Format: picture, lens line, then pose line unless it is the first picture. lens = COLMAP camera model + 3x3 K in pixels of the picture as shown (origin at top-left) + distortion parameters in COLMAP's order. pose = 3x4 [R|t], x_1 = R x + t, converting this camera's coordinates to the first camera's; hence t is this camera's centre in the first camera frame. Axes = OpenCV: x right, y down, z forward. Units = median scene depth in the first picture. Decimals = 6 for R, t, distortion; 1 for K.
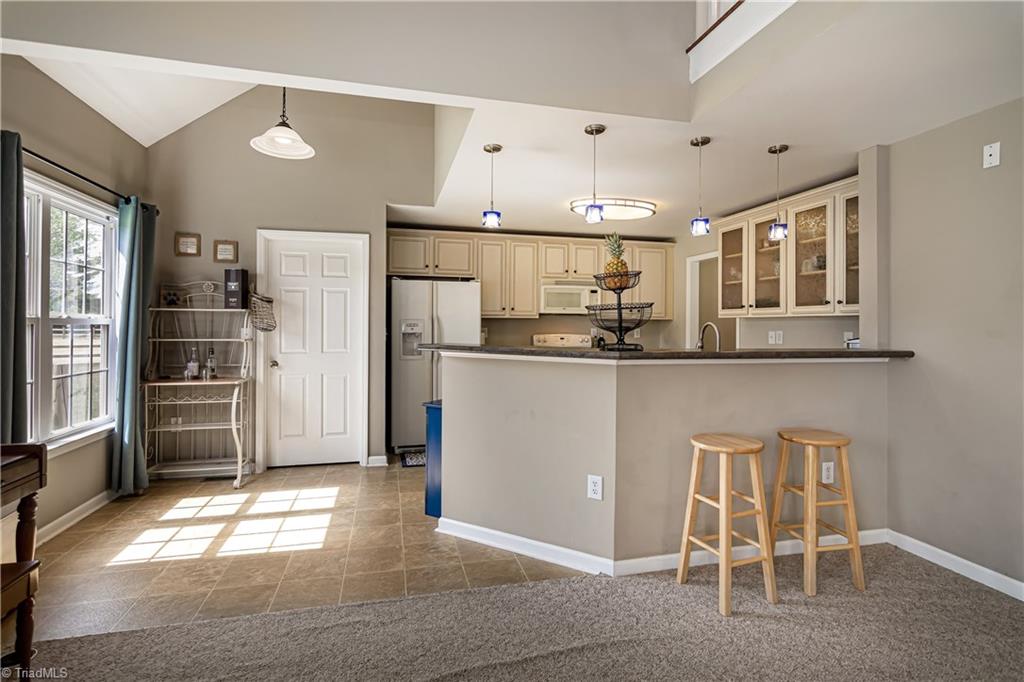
lens RADIAL K [[500.7, 0, 508.2], [0, 500.7, 320.5], [0, 0, 1]] dist [0.002696, 0.000331]
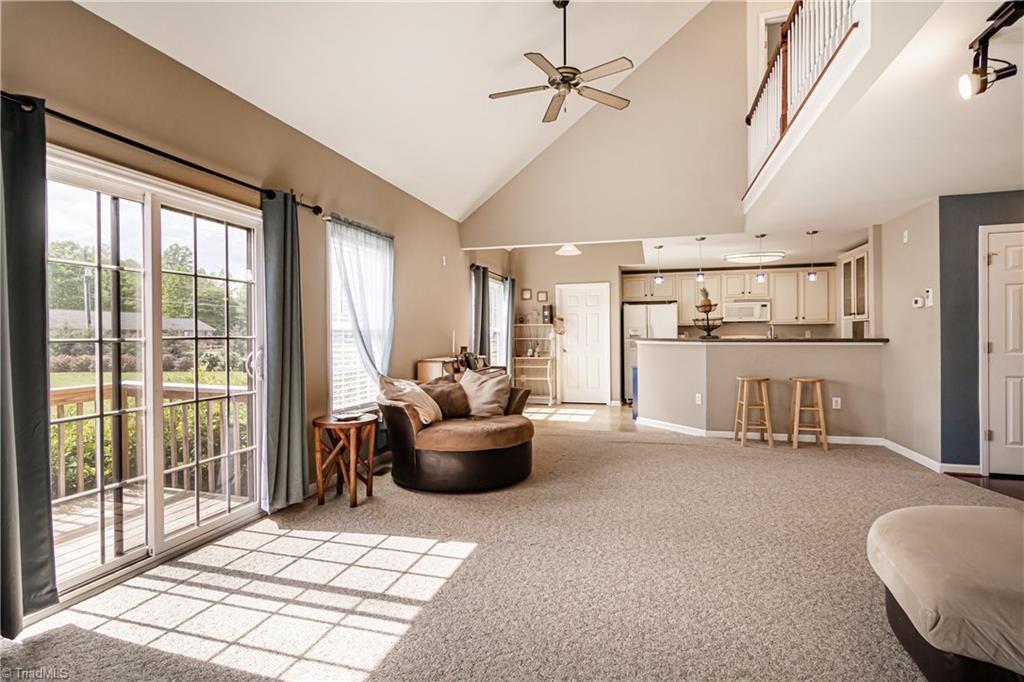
lens RADIAL K [[500.7, 0, 515.1], [0, 500.7, 335.8], [0, 0, 1]] dist [0.002696, 0.000331]
pose [[0.872287, -0.012277, -0.488840, 0.365865], [0.017520, 0.999828, 0.006151, 0.011219], [0.488680, -0.013930, 0.872352, -0.905215]]
